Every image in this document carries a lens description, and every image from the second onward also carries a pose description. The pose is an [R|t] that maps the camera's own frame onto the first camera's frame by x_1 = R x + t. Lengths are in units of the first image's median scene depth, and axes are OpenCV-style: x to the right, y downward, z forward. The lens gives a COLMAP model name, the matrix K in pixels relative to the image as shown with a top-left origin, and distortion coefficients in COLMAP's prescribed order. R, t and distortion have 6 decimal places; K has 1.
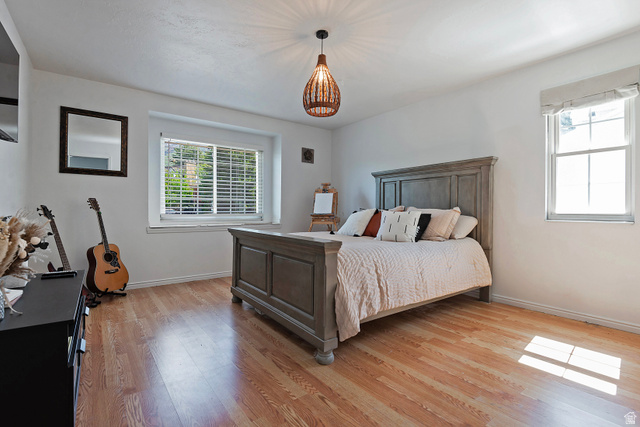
lens RADIAL K [[312.0, 0, 318.1], [0, 312.0, 213.6], [0, 0, 1]] dist [0.011066, -0.008573]
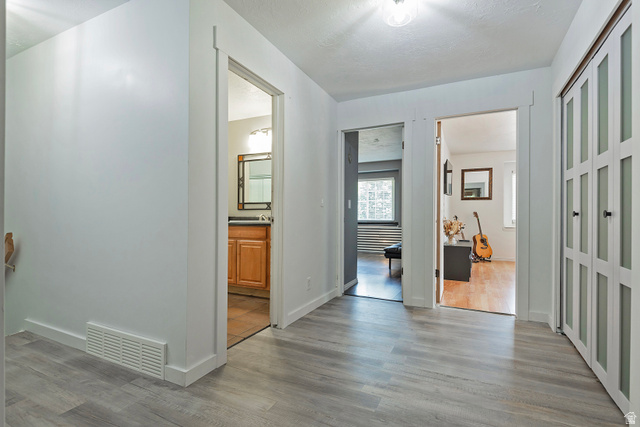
lens RADIAL K [[312.0, 0, 318.5], [0, 312.0, 214.9], [0, 0, 1]] dist [0.011066, -0.008573]
pose [[0.464555, -0.001849, -0.885542, 0.607519], [0.001529, 0.999998, -0.001286, -0.029571], [0.885543, -0.000756, 0.464557, -0.849391]]
